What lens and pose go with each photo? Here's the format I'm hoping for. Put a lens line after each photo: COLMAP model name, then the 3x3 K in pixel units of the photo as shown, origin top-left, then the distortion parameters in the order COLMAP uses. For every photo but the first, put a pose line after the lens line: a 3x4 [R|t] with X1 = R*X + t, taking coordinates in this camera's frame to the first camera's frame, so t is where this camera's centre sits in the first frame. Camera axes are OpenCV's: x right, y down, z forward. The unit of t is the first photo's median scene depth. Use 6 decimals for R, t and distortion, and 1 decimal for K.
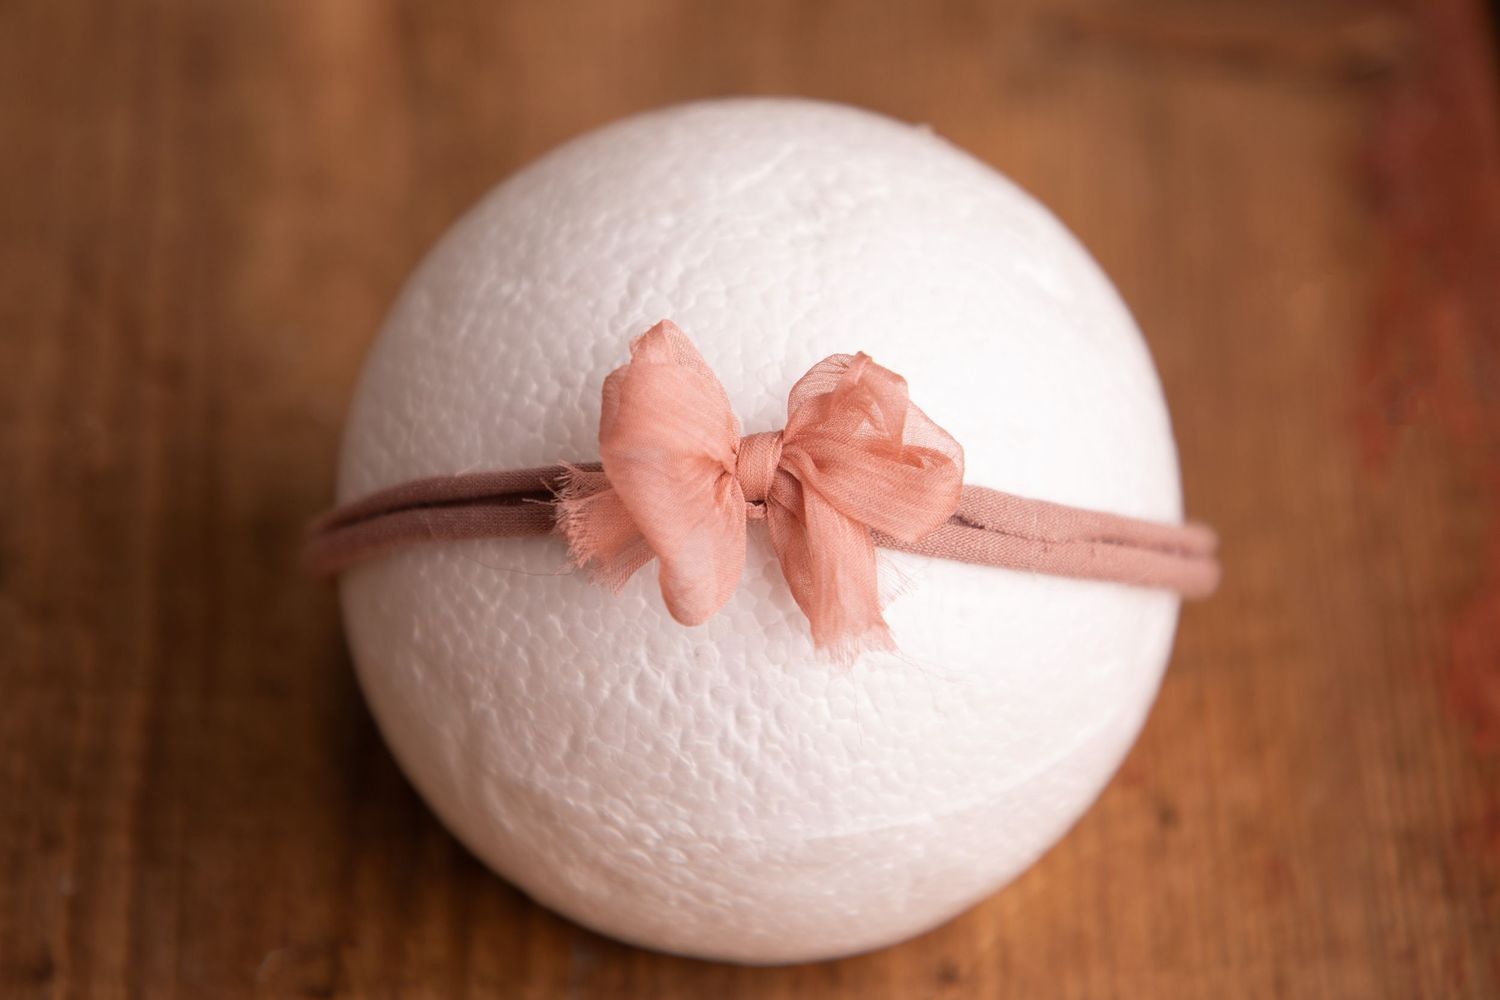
lens RADIAL K [[4222.8, 0, 725.1], [0, 4222.8, 498.5], [0, 0, 1]] dist [1.039336, -0.302721]
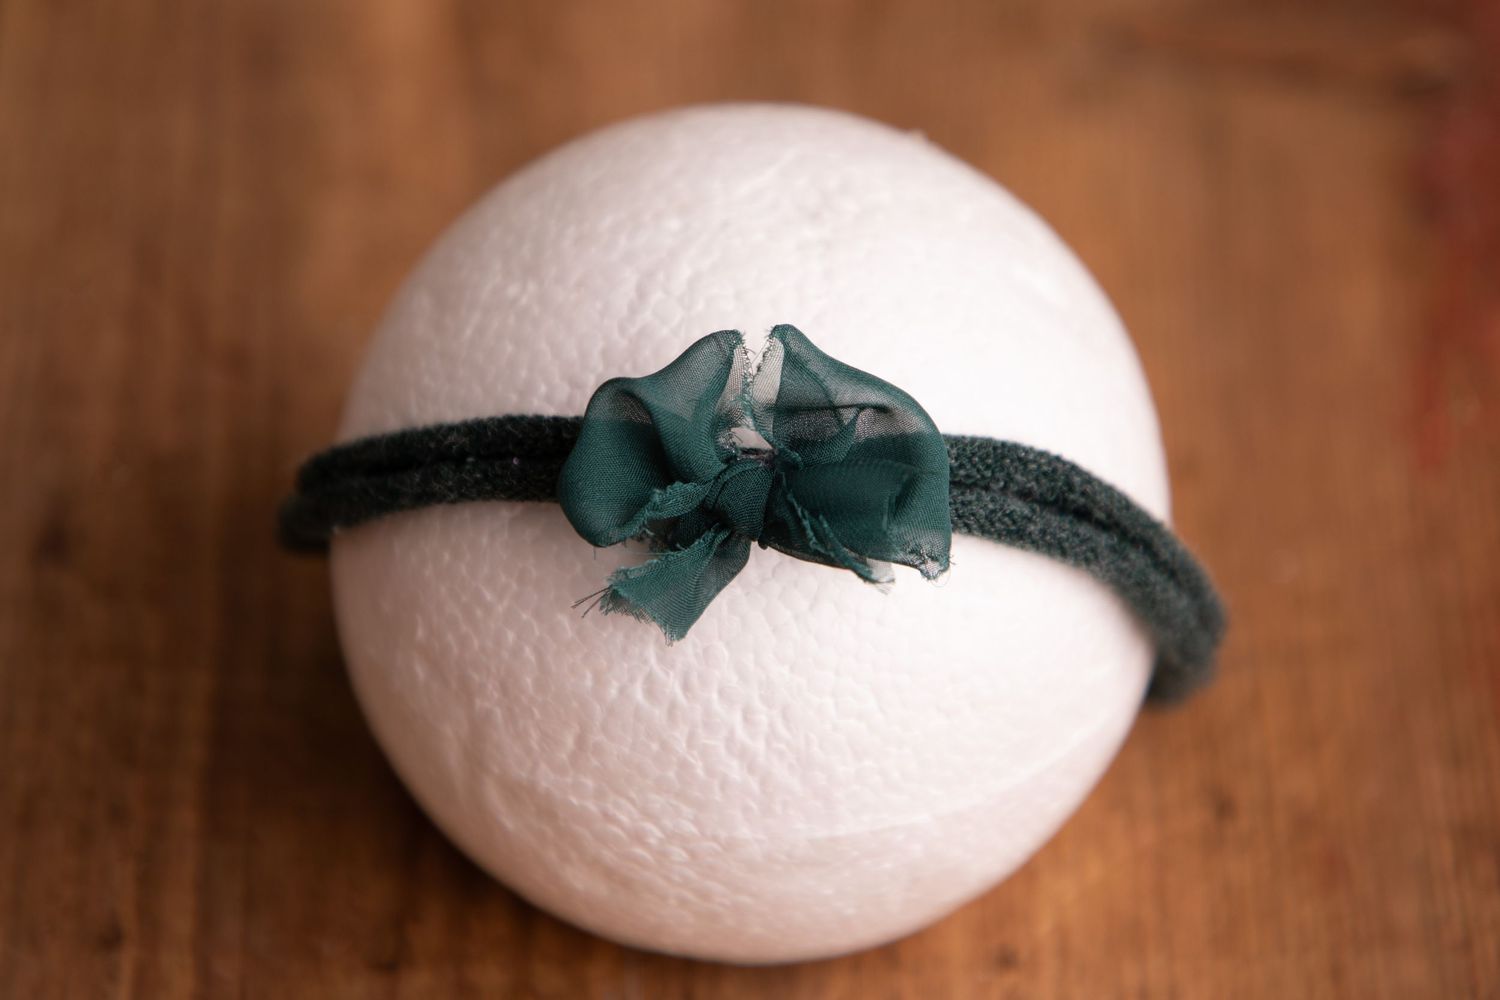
lens RADIAL K [[4222.8, 0, 725.1], [0, 4222.8, 498.5], [0, 0, 1]] dist [1.039336, -0.302721]
pose [[0.999069, 0.006406, 0.042661, -0.044242], [-0.006201, 0.999969, -0.004944, 0.004600], [-0.042691, 0.004675, 0.999077, -0.007263]]
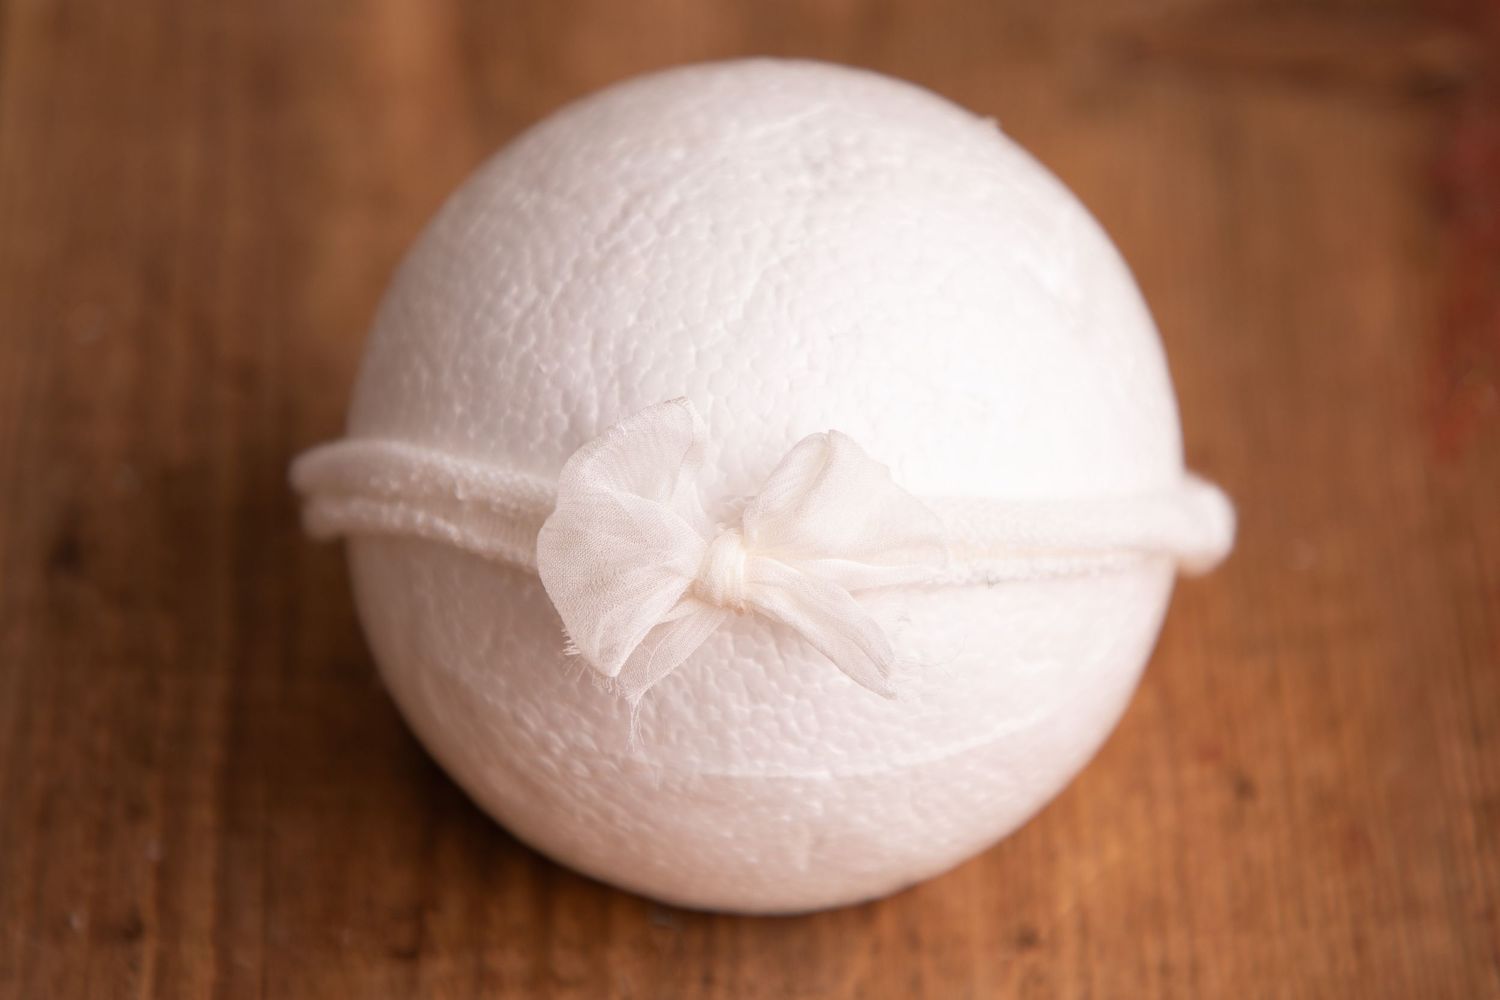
lens RADIAL K [[4222.8, 0, 725.1], [0, 4222.8, 498.5], [0, 0, 1]] dist [1.039336, -0.302721]
pose [[0.972635, 0.166762, -0.161775, 0.177234], [-0.173102, 0.984566, -0.025817, 0.040697], [0.154973, 0.053114, 0.986490, -0.001425]]
